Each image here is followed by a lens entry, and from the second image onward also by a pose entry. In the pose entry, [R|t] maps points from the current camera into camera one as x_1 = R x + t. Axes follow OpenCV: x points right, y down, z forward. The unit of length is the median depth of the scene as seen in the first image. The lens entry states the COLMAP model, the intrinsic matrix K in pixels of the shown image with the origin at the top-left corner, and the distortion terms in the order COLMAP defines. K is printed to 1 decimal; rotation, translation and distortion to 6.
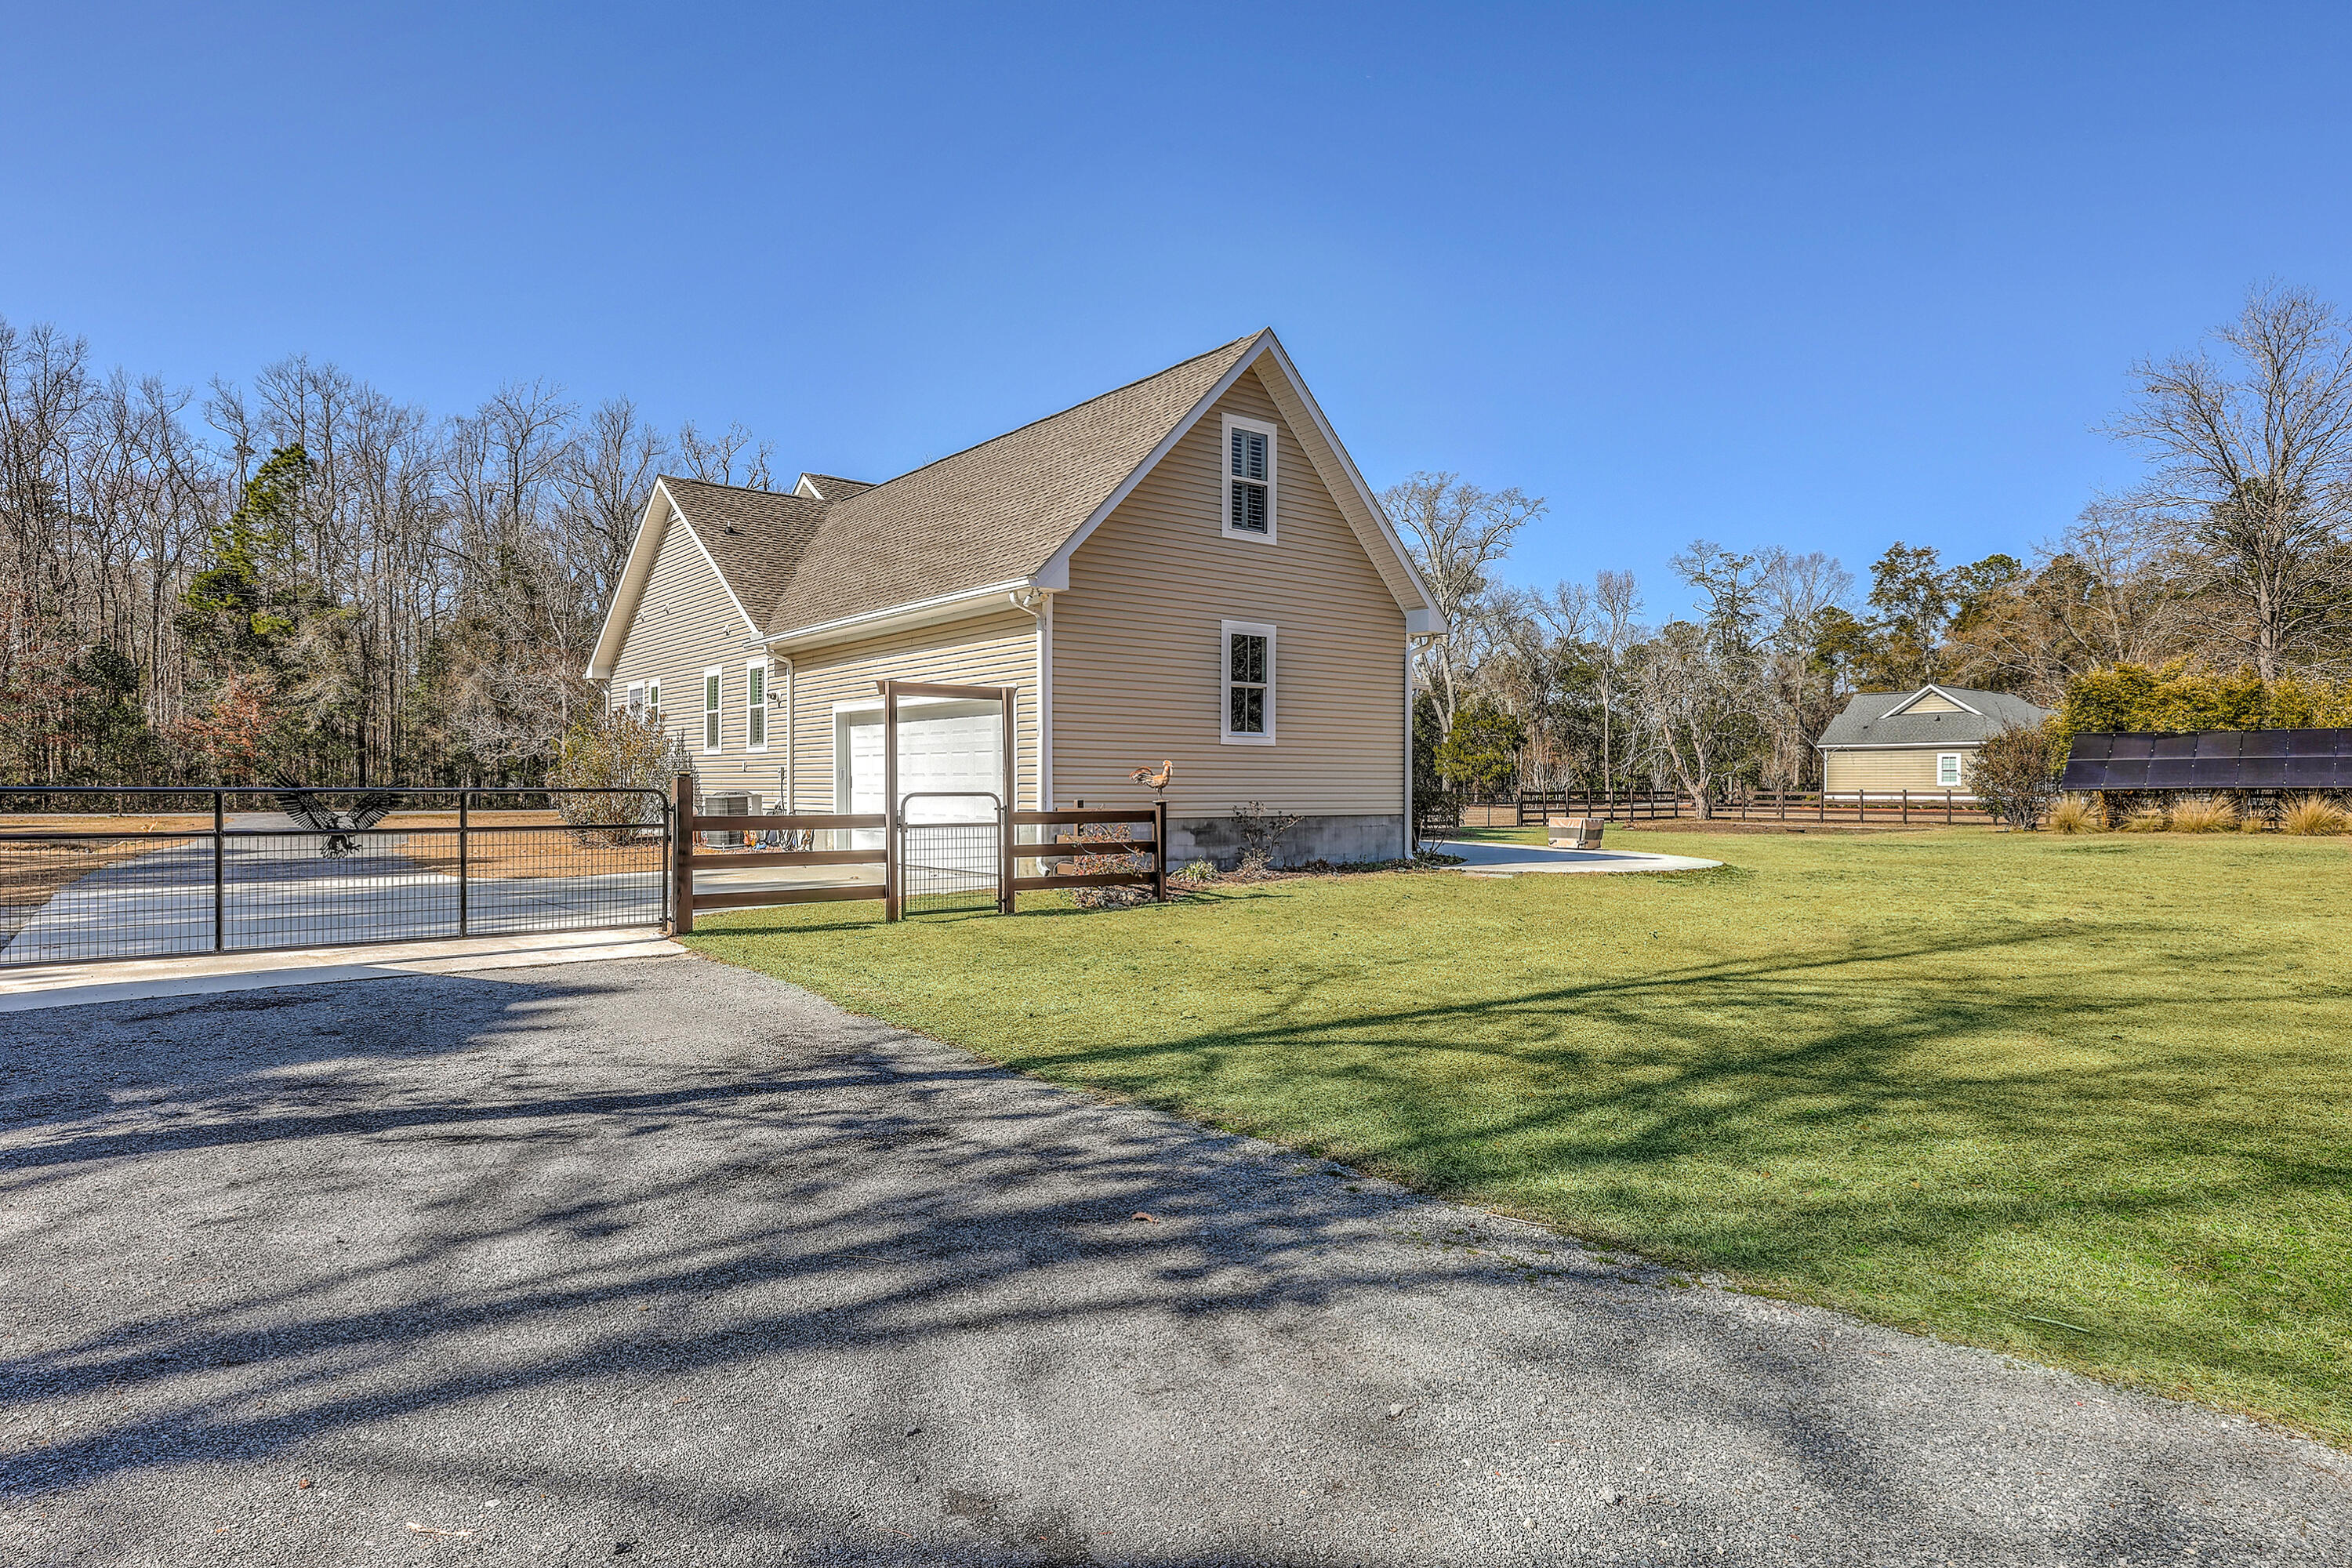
lens RADIAL K [[1310.7, 0, 1176.0], [0, 1310.7, 784.0], [0, 0, 1]] dist [0.003472, 0.000144]
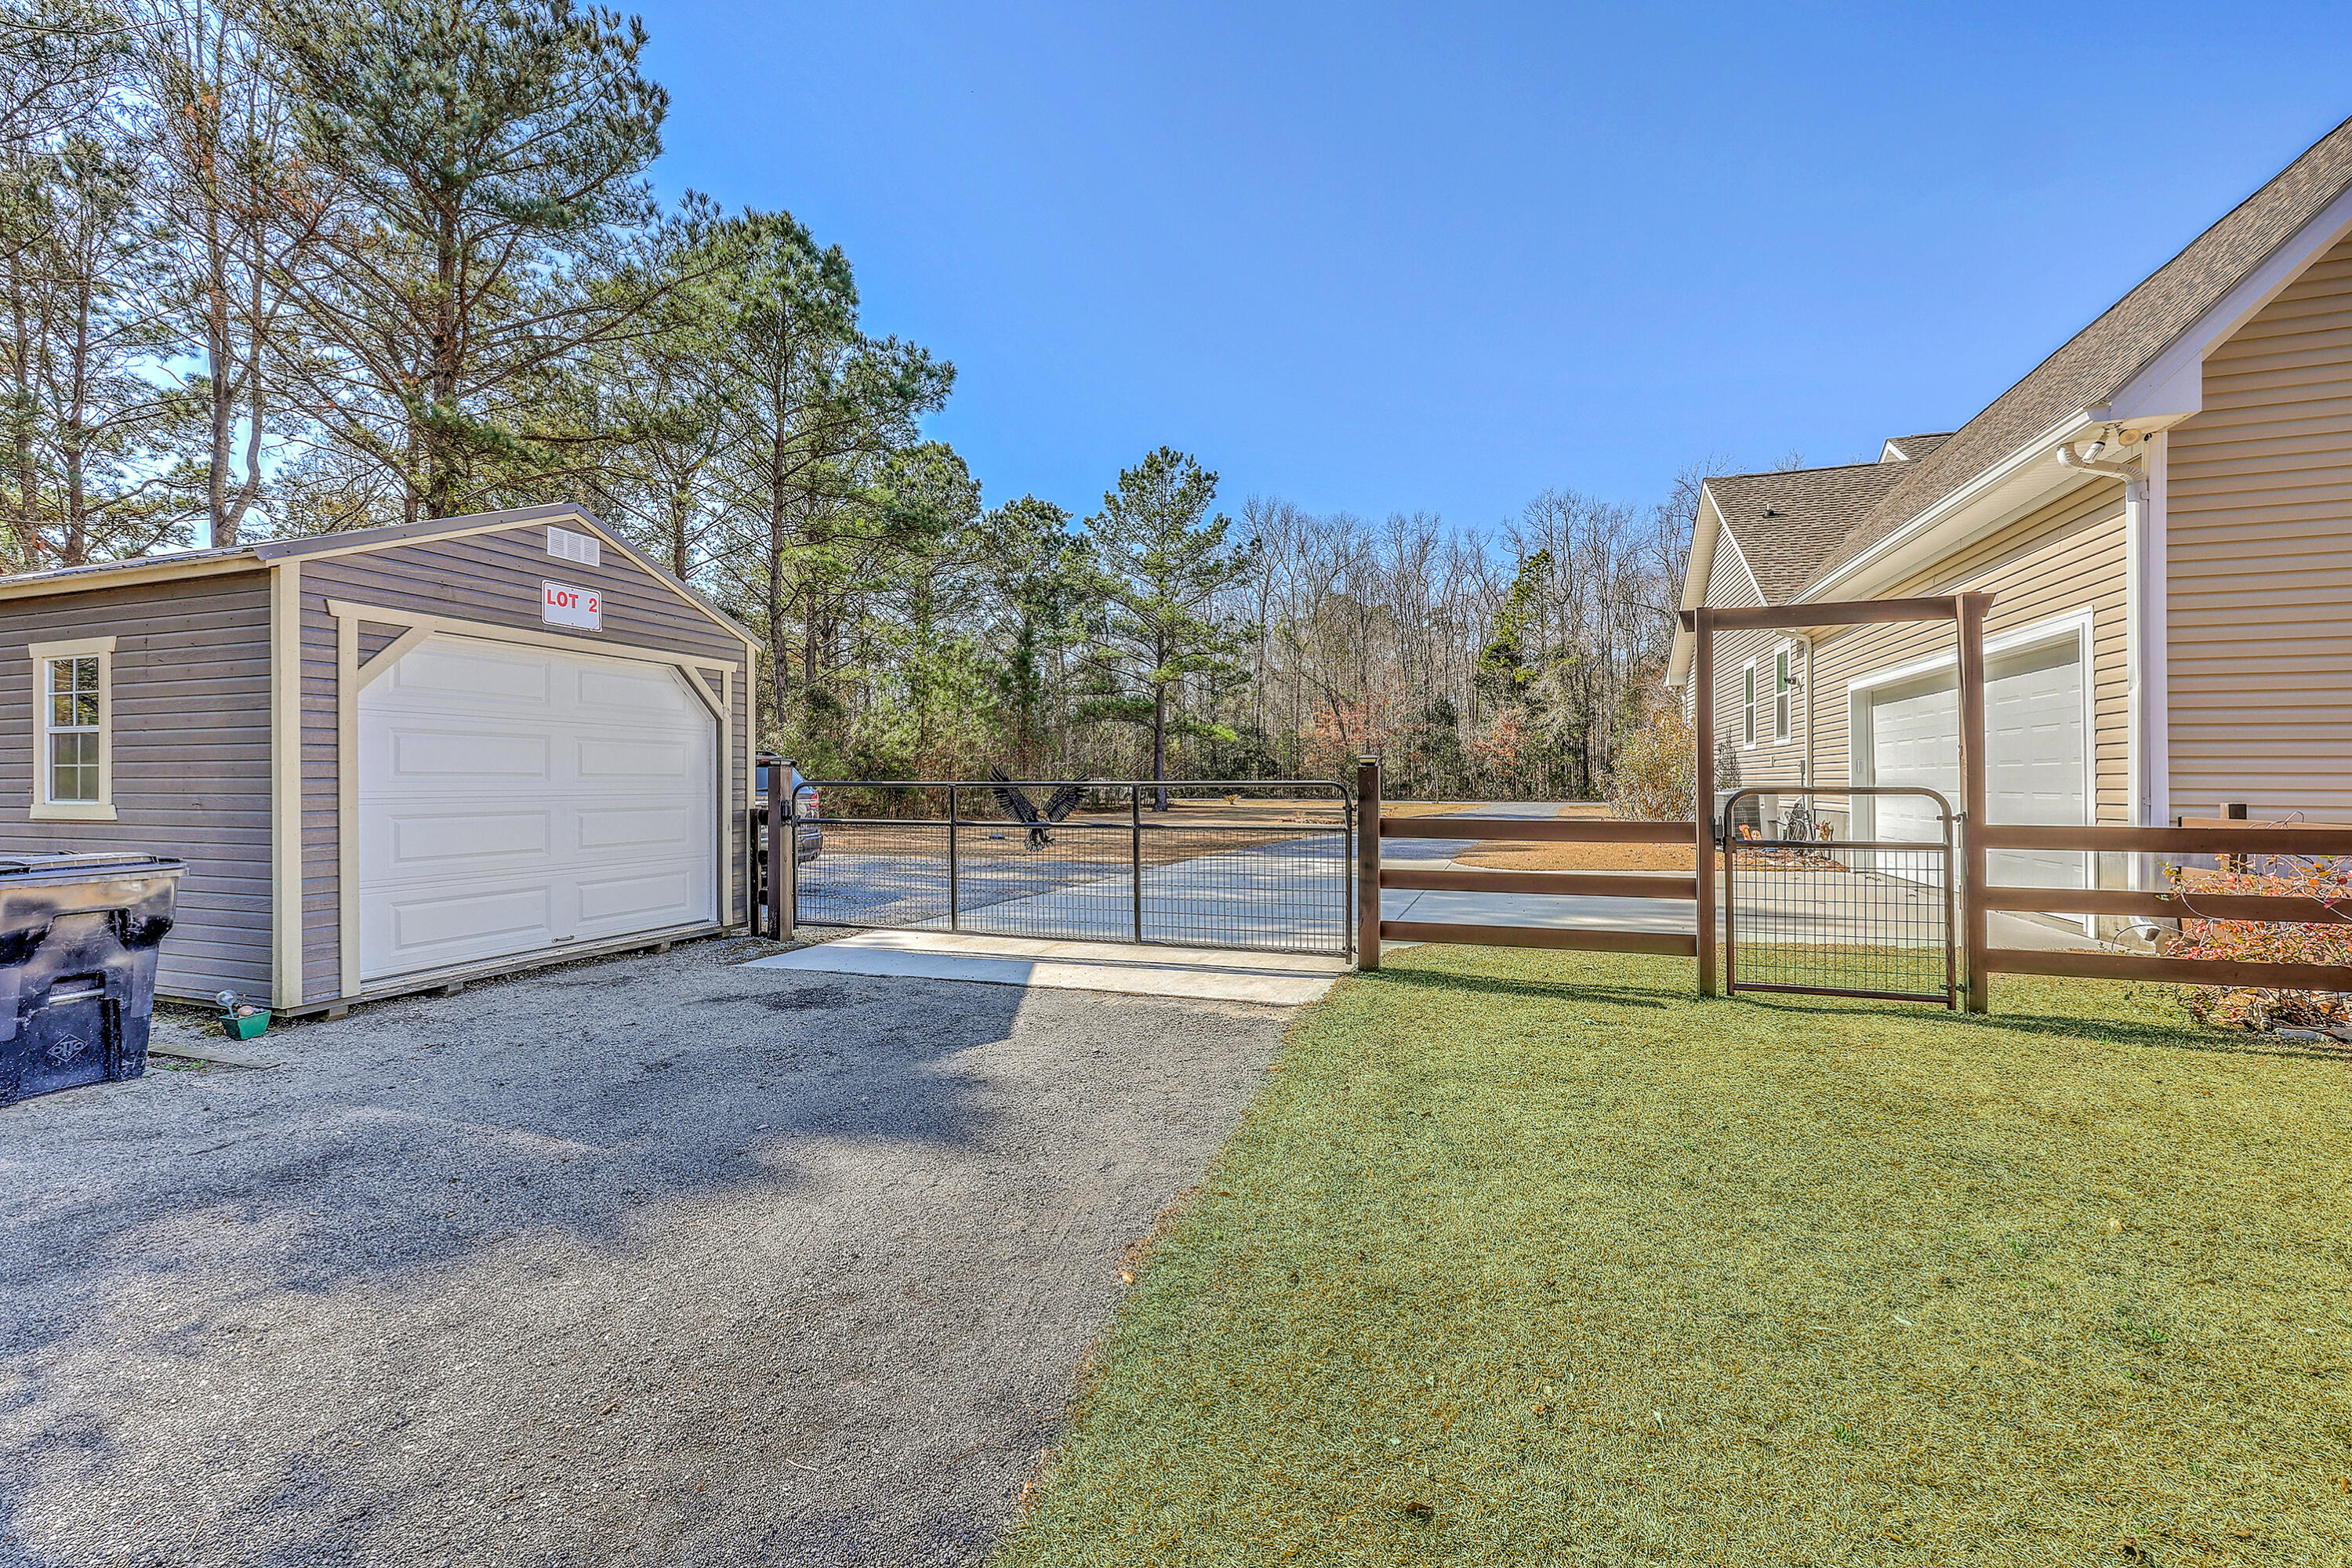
lens RADIAL K [[948.8, 0, 1167.3], [0, 948.8, 771.3], [0, 0, 1]] dist [-0.000152, 0.000045]
pose [[0.520478, -0.013425, -0.853769, 0.024286], [0.002150, 0.999894, -0.014412, 0.003002], [0.853872, 0.005666, 0.520452, 0.376814]]
